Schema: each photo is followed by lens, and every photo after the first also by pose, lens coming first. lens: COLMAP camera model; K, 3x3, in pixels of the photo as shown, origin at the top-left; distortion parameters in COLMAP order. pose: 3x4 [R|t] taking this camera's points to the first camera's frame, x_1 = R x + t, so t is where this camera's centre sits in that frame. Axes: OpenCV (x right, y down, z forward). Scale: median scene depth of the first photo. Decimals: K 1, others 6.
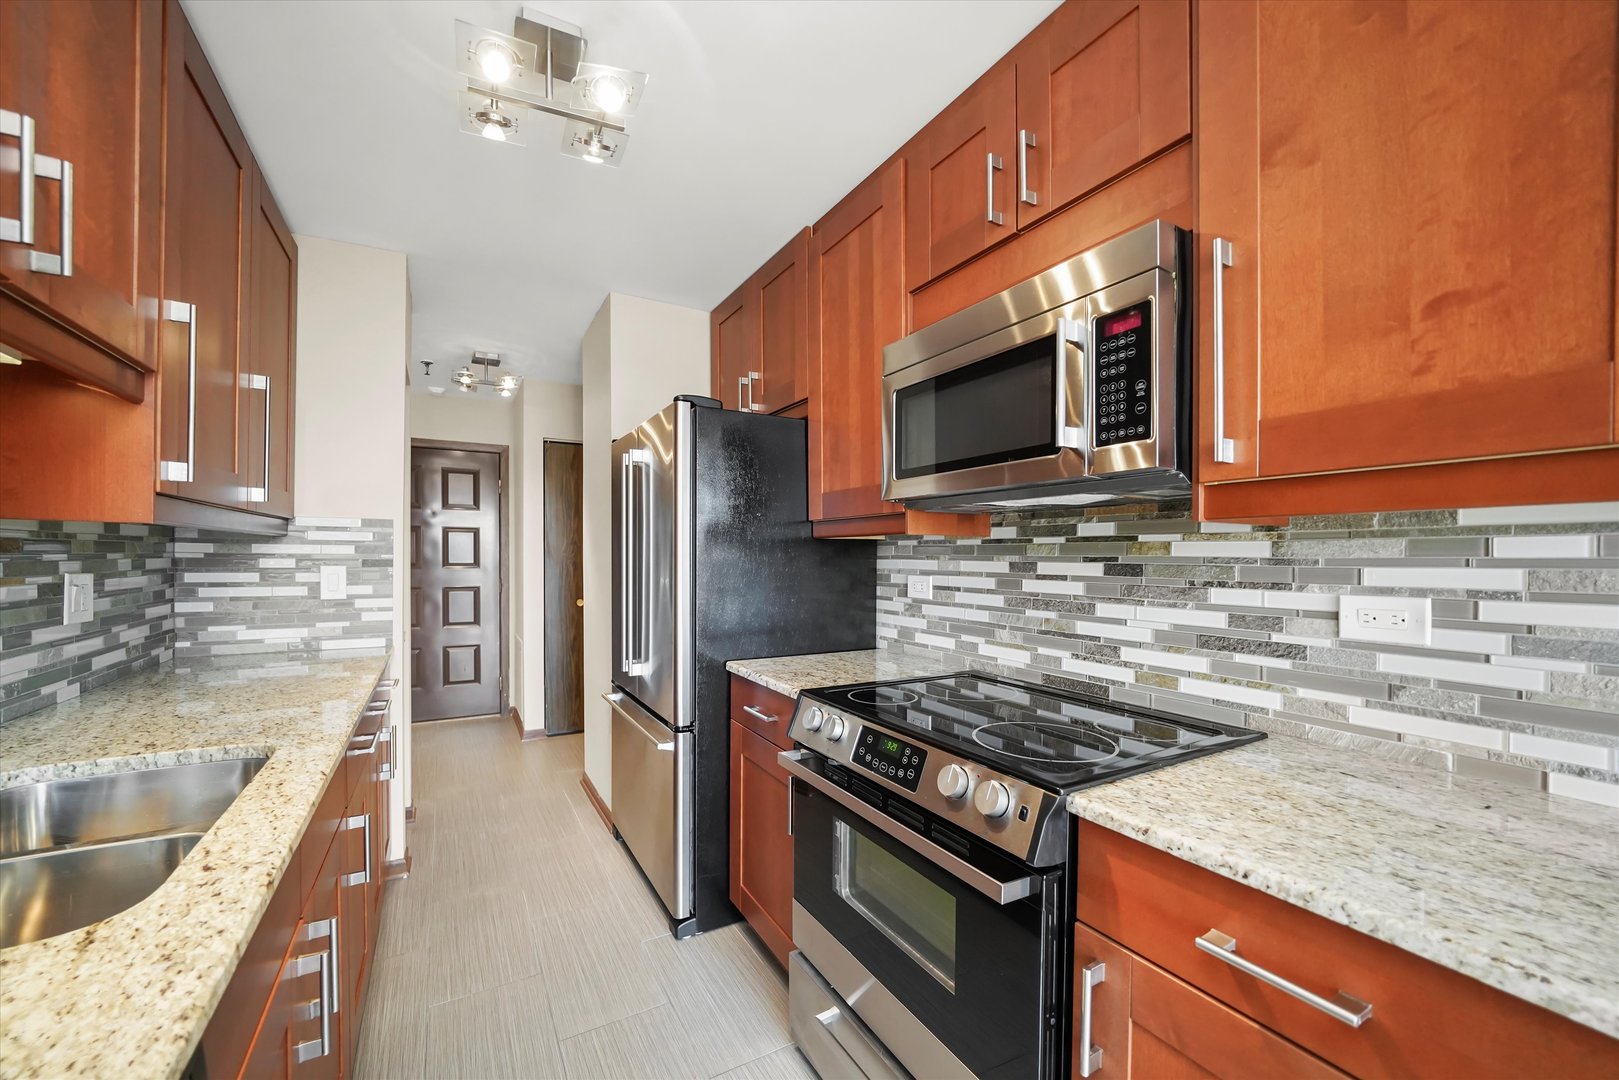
lens RADIAL K [[630.9, 0, 810.5], [0, 630.9, 555.9], [0, 0, 1]] dist [-0.012714, -0.000001]
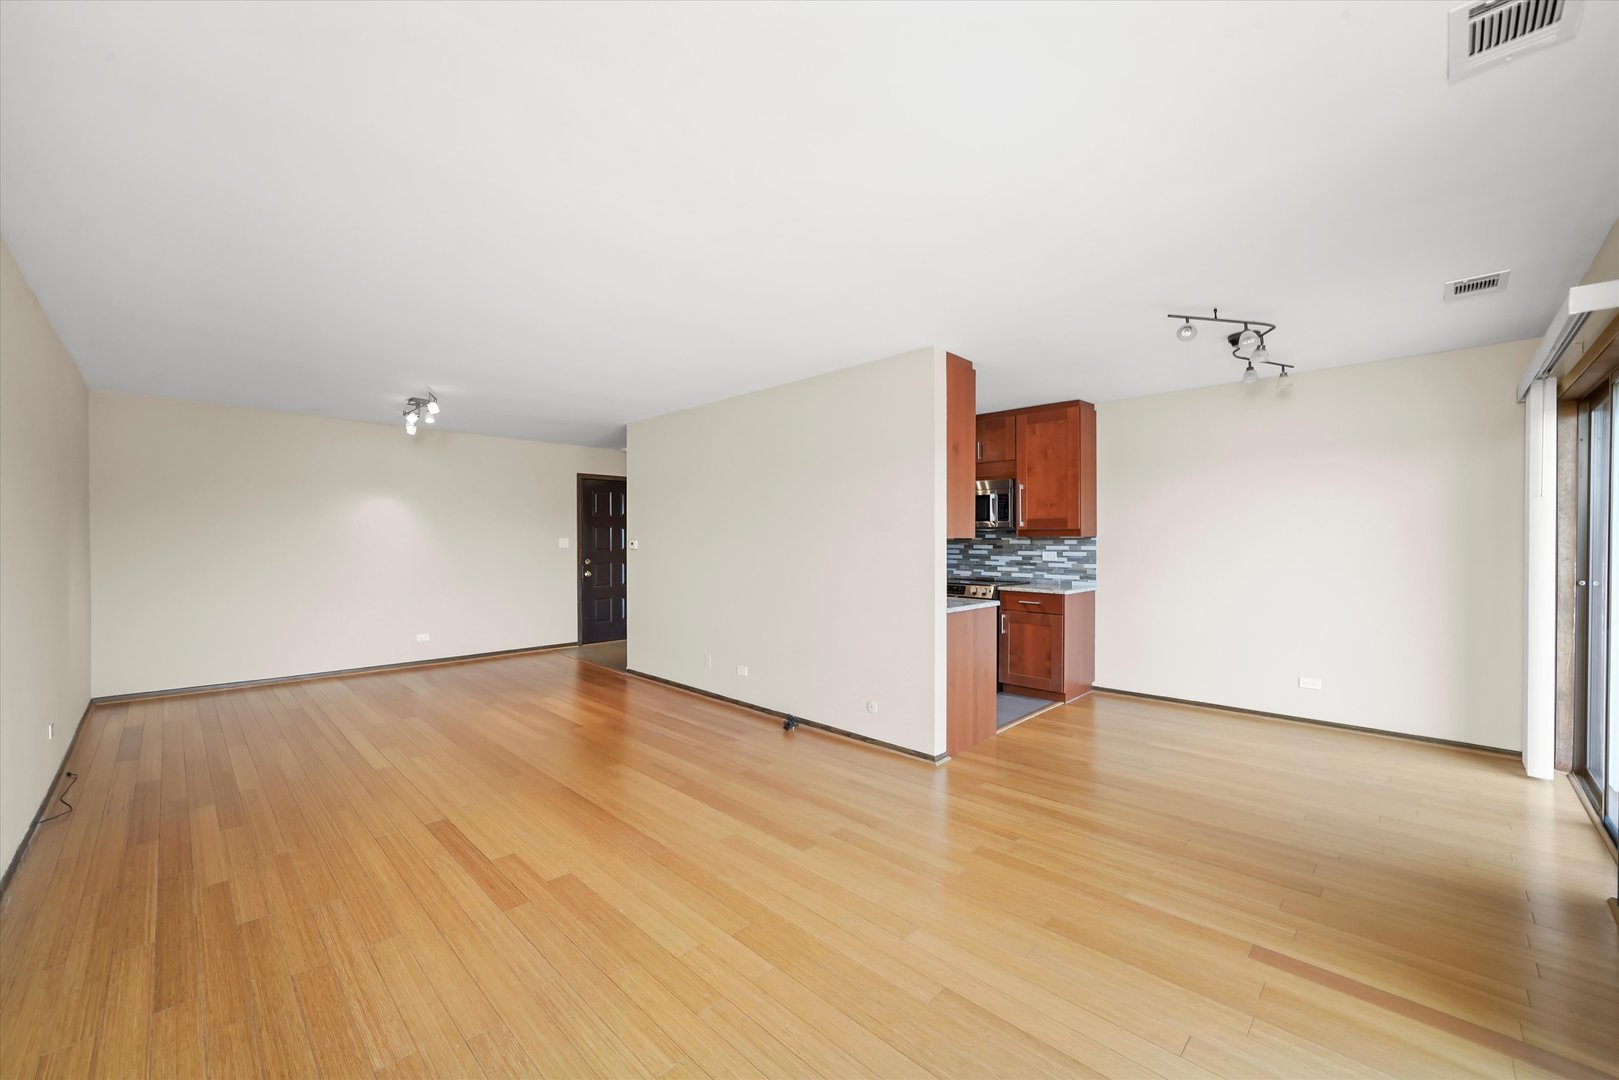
lens RADIAL K [[630.9, 0, 802.8], [0, 630.9, 538.5], [0, 0, 1]] dist [-0.012714, -0.000001]
pose [[0.968673, -0.003802, 0.248312, -1.981549], [0.003181, 0.999991, 0.002904, -0.054448], [-0.248321, -0.002023, 0.968676, -2.990322]]
